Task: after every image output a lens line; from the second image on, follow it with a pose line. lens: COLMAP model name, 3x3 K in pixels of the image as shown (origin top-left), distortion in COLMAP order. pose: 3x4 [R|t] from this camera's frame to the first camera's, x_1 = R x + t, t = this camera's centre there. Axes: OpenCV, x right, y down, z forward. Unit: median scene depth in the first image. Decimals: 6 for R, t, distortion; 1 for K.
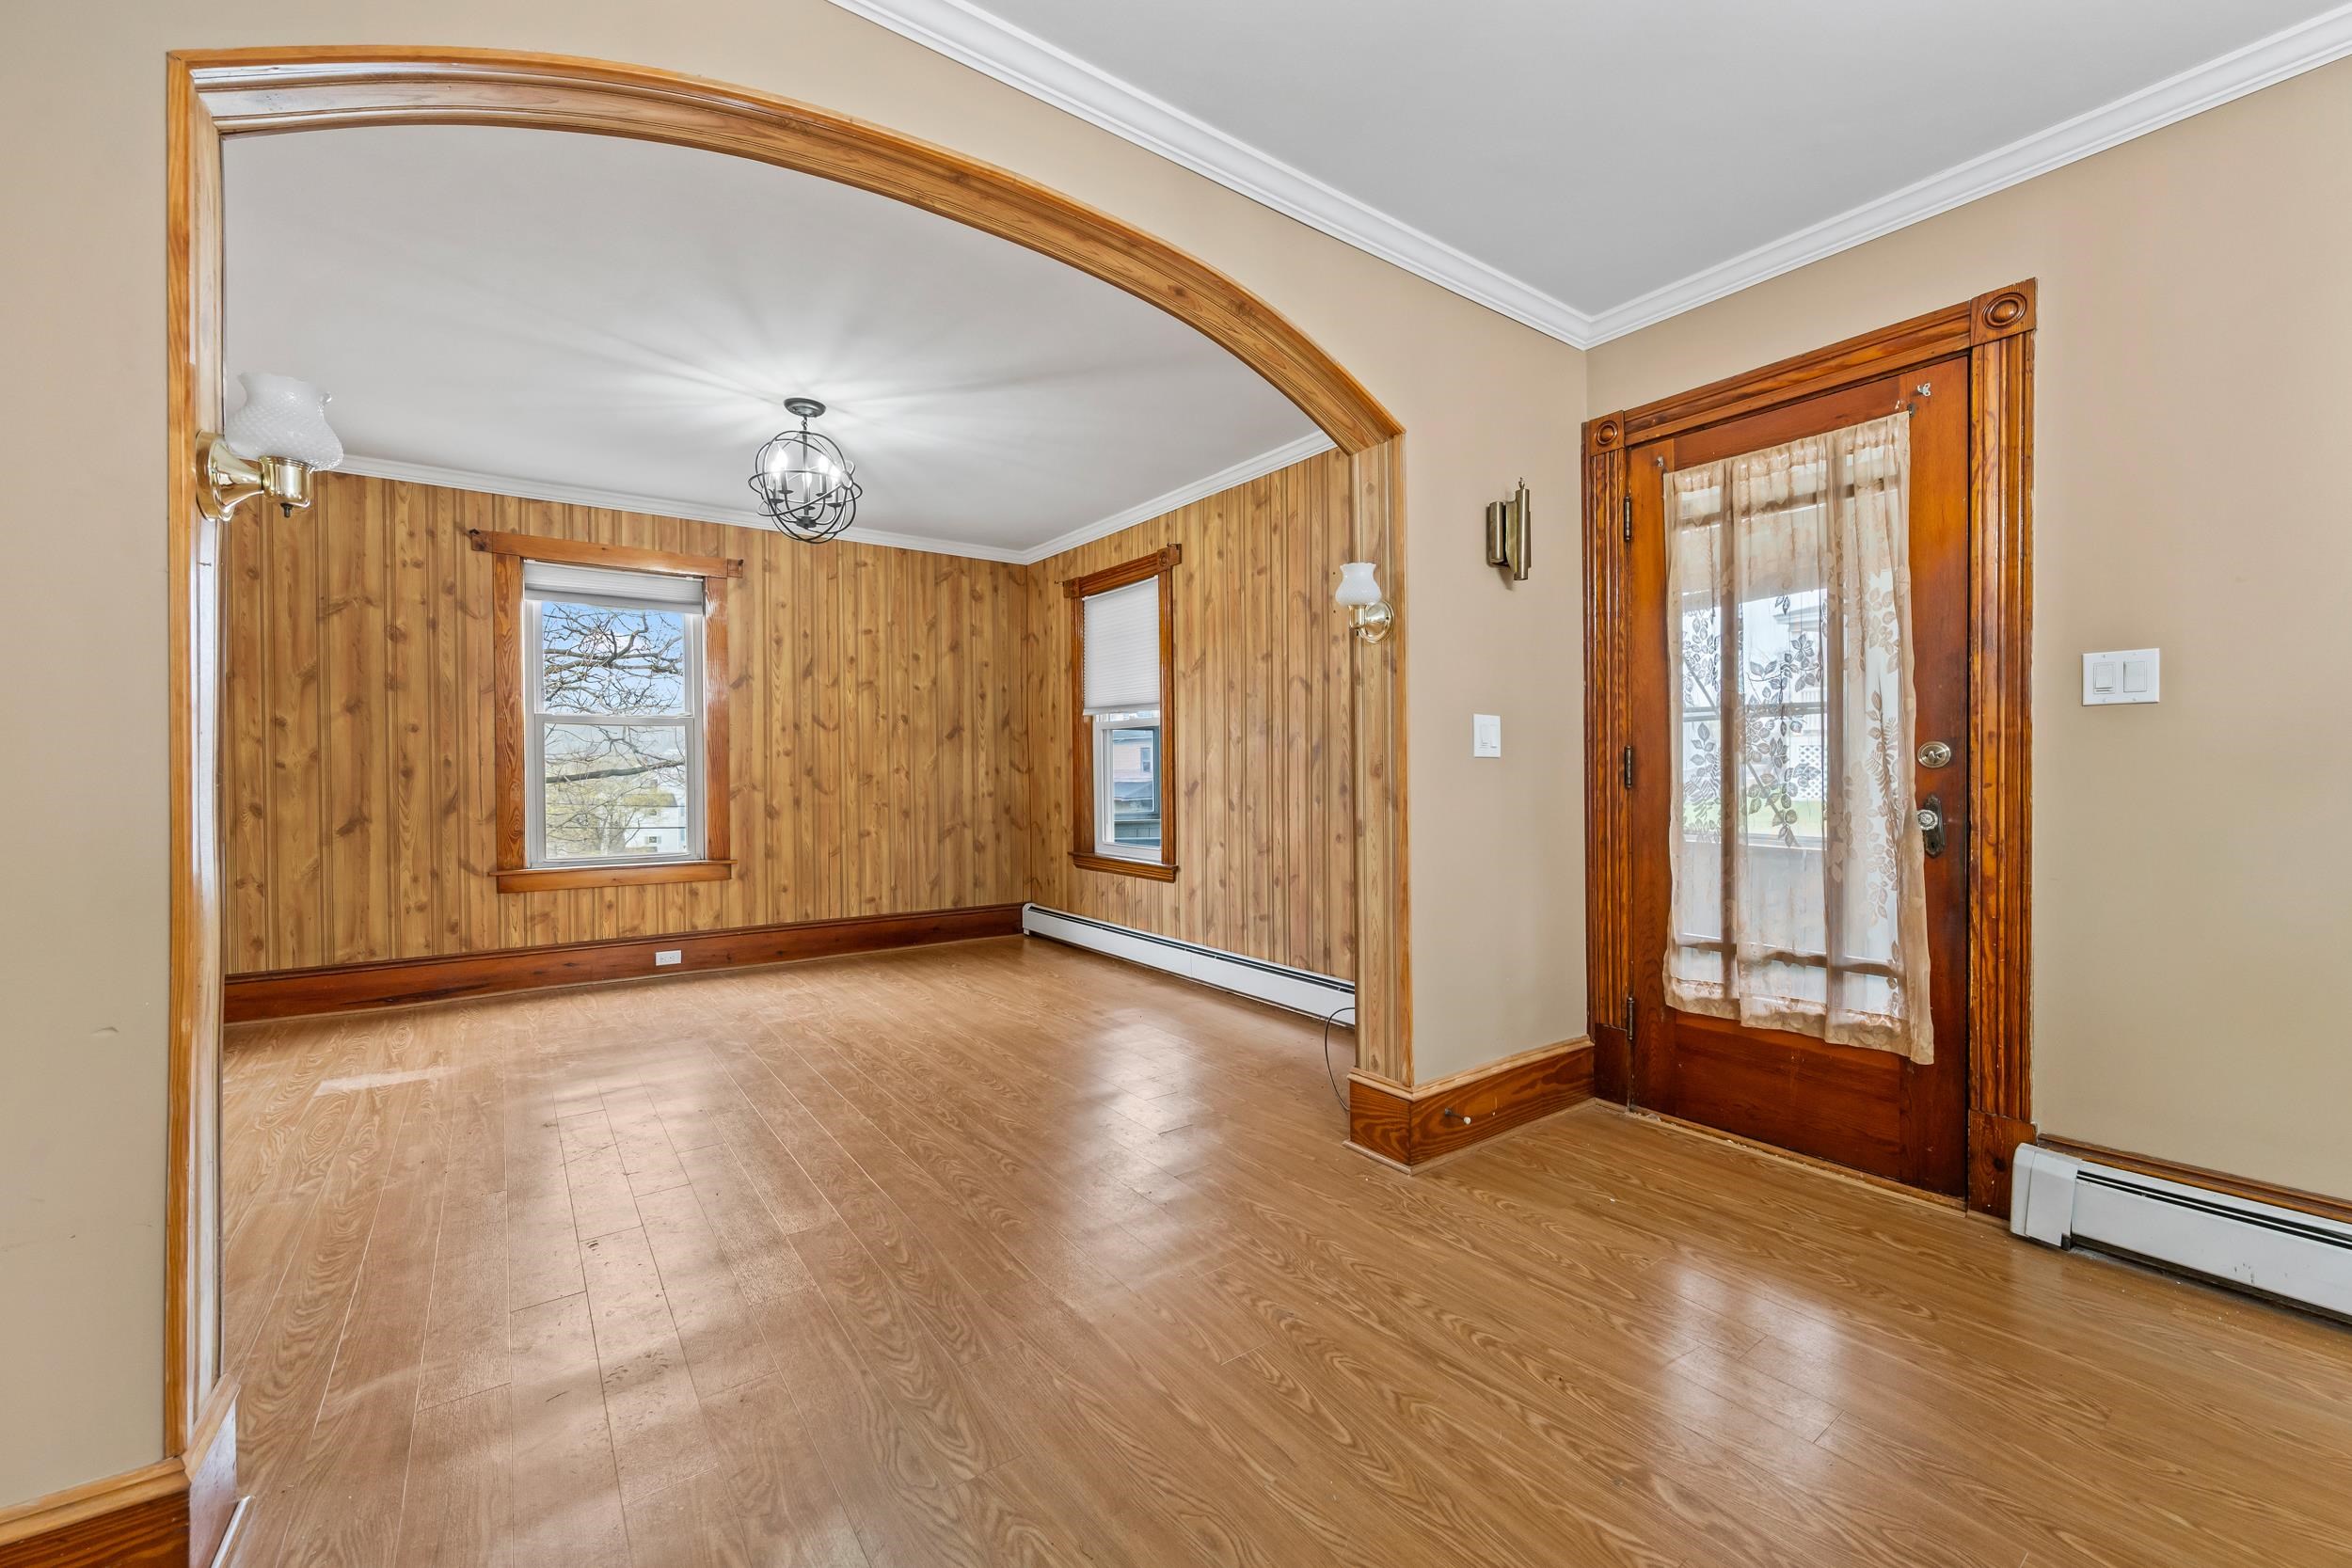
lens RADIAL K [[917.8, 0, 1161.8], [0, 917.8, 778.3], [0, 0, 1]] dist [-0.000072, -0.000322]
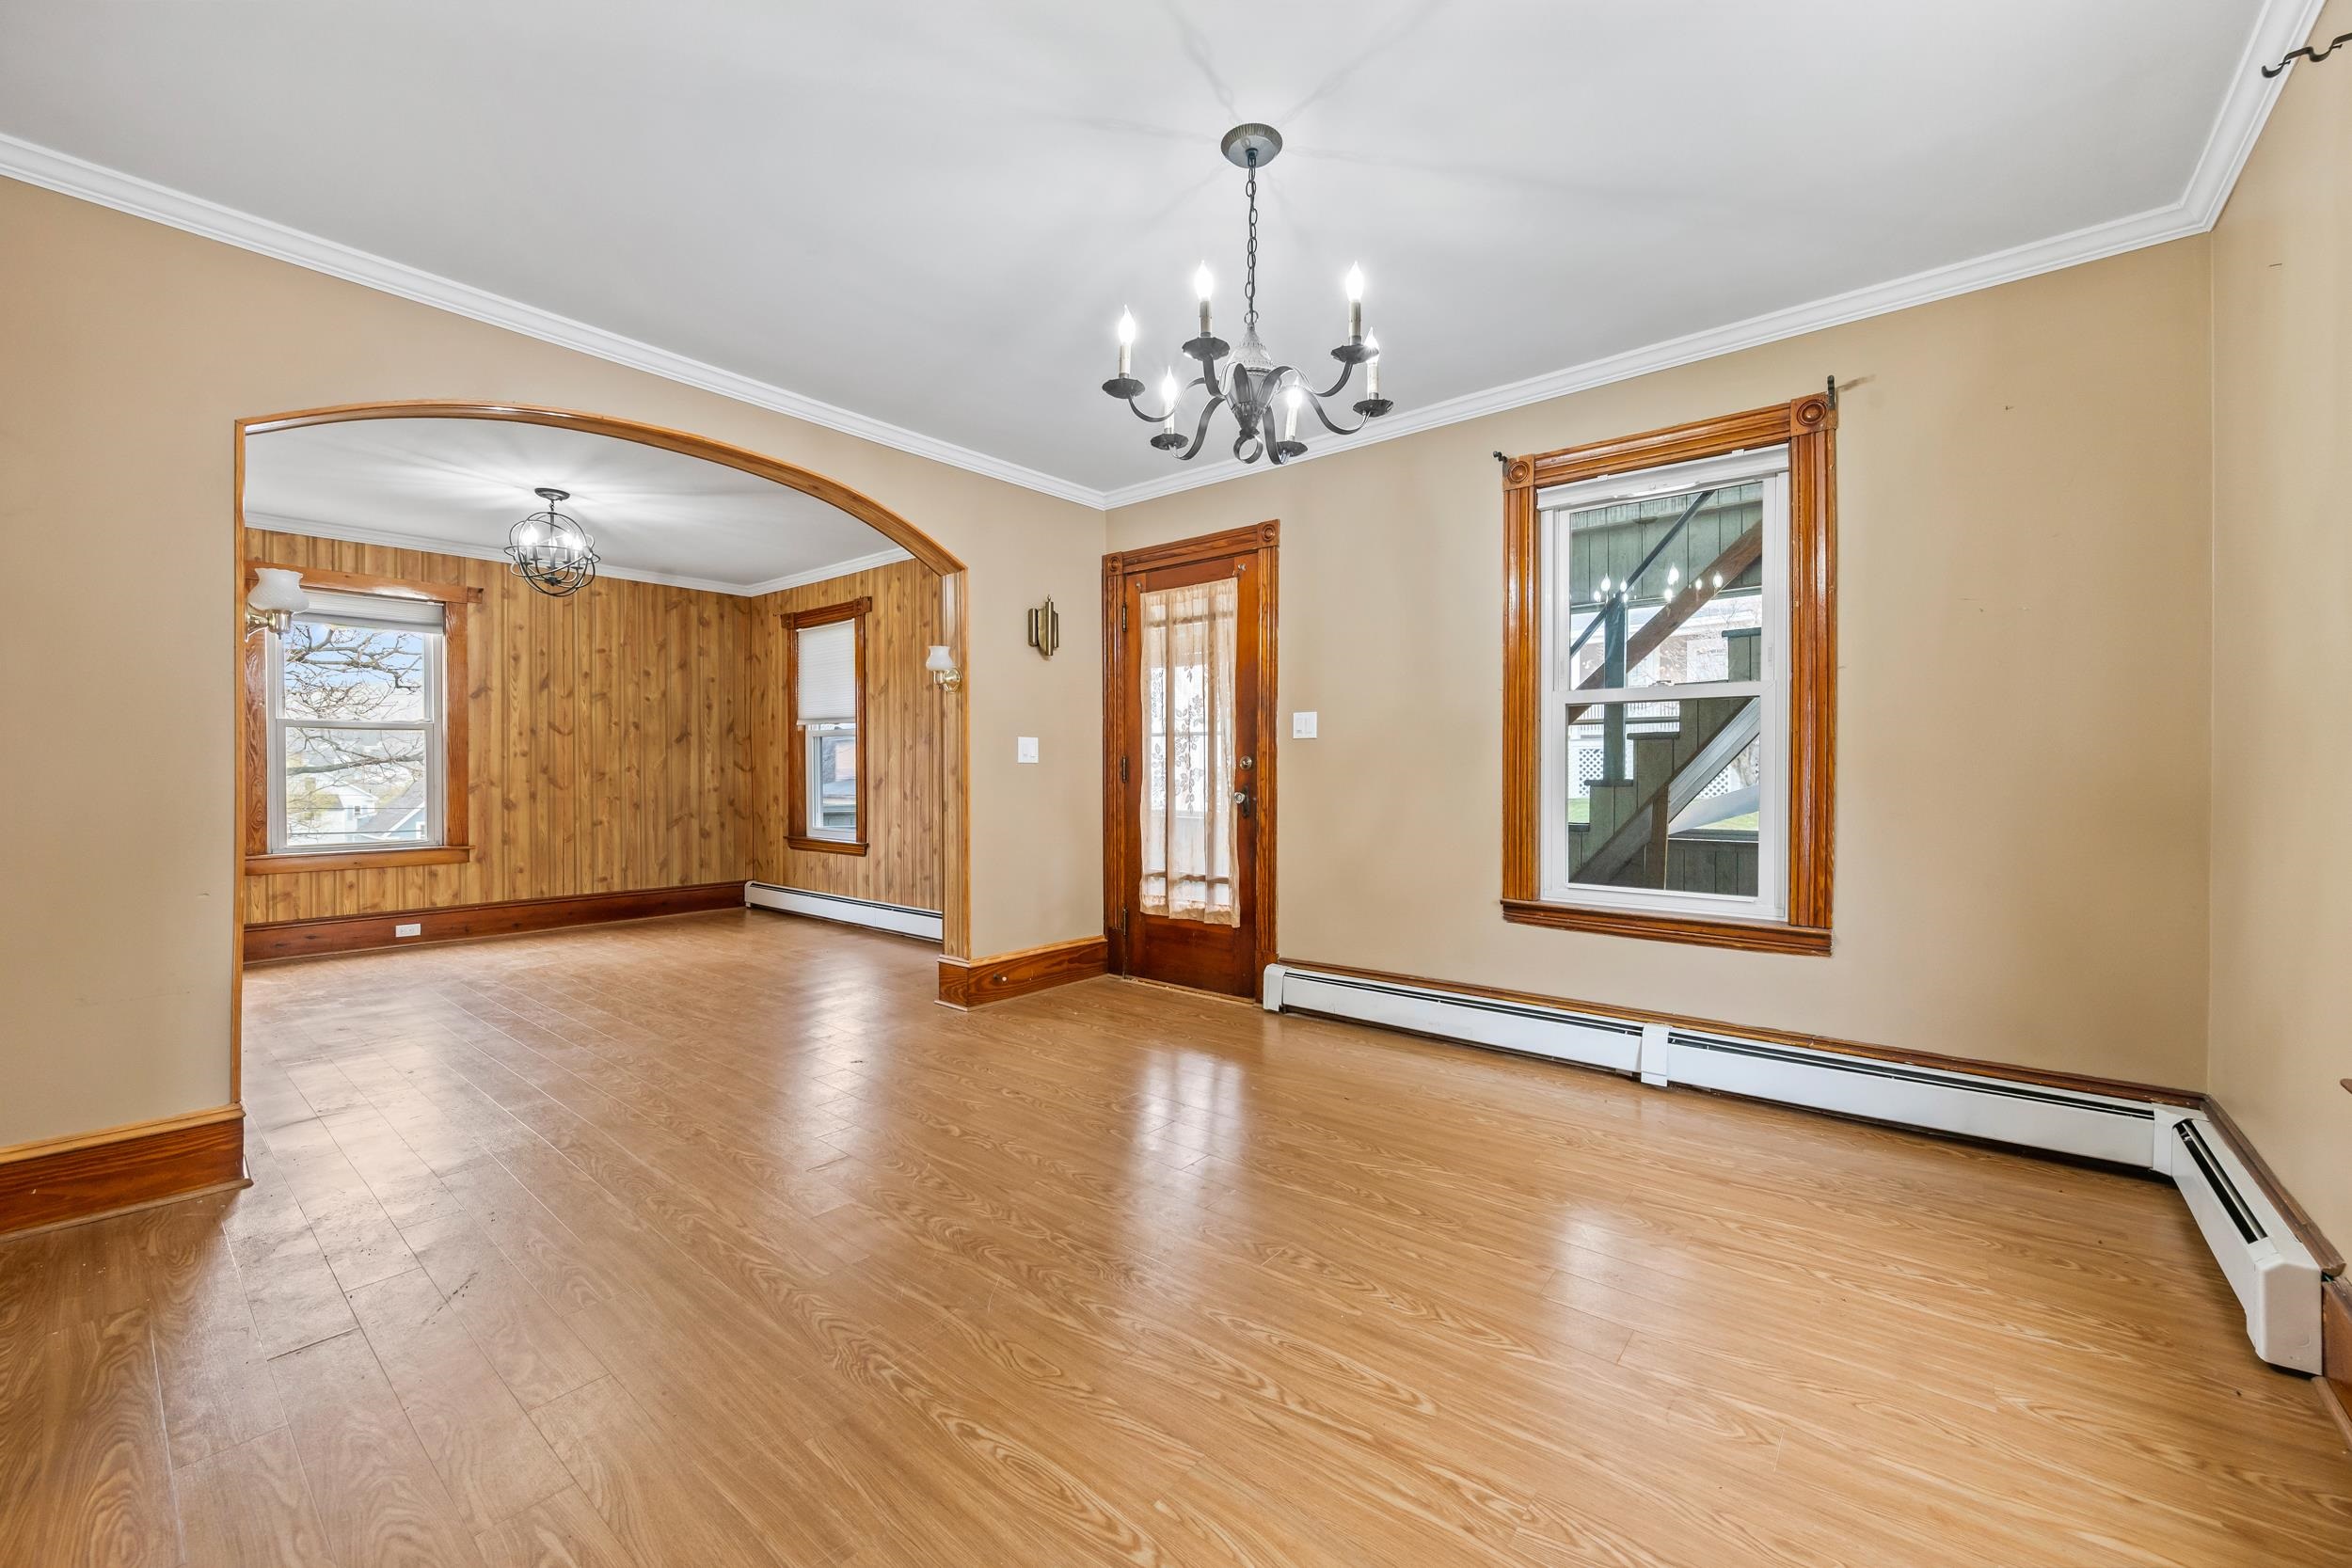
lens RADIAL K [[914.7, 0, 1165.6], [0, 914.7, 769.3], [0, 0, 1]] dist [-0.002260, -0.000111]
pose [[0.968948, 0.003062, 0.247245, 0.139939], [-0.000881, 0.999960, -0.008931, 0.002338], [-0.247262, 0.008436, 0.968912, -0.479926]]
